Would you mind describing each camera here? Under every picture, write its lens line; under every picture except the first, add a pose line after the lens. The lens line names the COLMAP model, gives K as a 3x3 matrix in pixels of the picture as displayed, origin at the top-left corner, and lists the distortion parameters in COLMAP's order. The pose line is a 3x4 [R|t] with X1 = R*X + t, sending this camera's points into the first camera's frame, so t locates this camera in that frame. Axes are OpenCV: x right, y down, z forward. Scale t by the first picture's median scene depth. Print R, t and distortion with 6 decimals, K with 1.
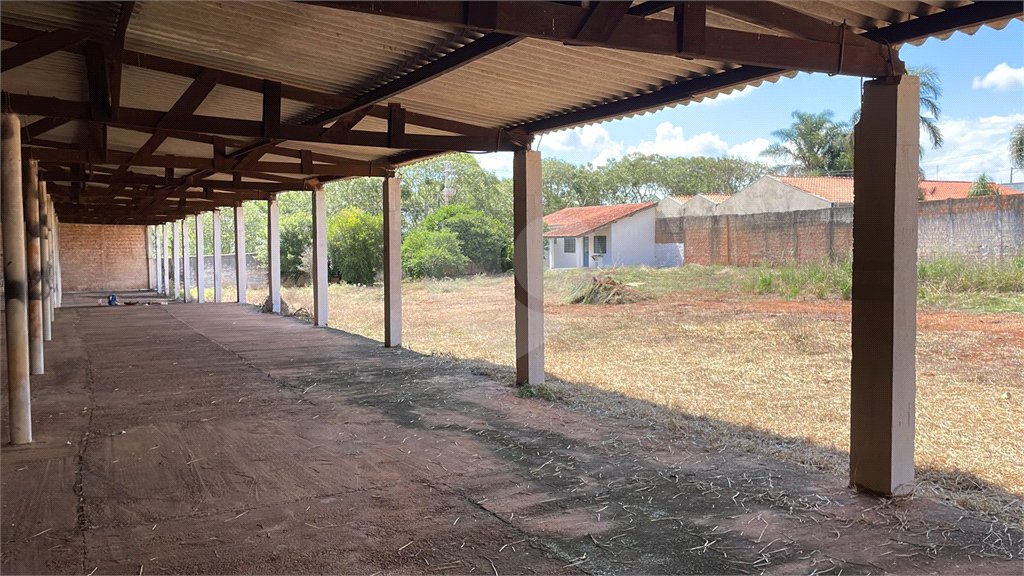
lens RADIAL K [[813.0, 0, 505.1], [0, 813.0, 280.1], [0, 0, 1]] dist [0.061351, -0.067136]
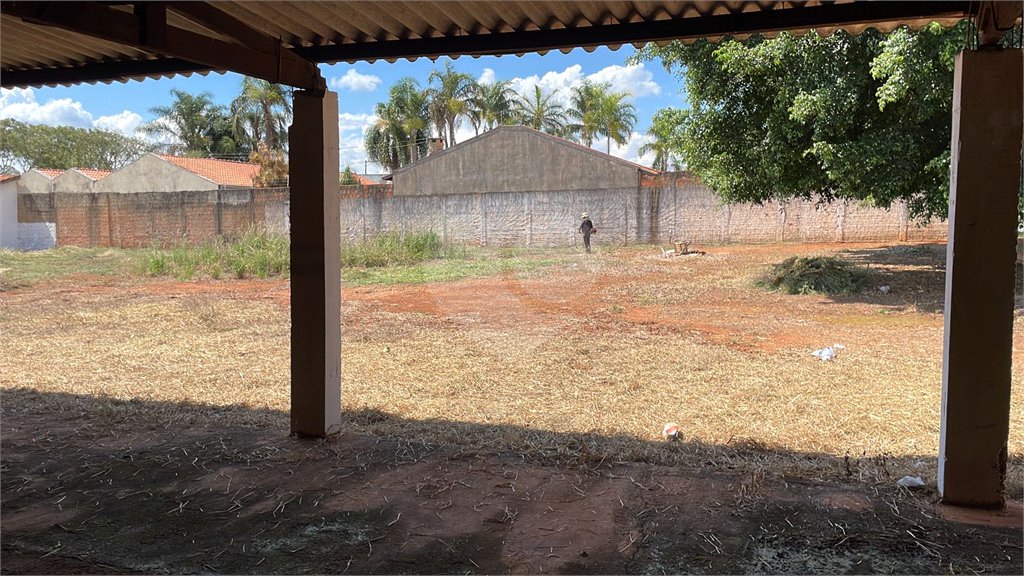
lens RADIAL K [[813.0, 0, 508.1], [0, 813.0, 283.0], [0, 0, 1]] dist [0.061351, -0.067136]
pose [[0.750986, -0.041601, 0.659006, -0.083271], [0.023820, 0.999071, 0.035923, -0.000397], [-0.659888, -0.011280, 0.751279, -0.061590]]
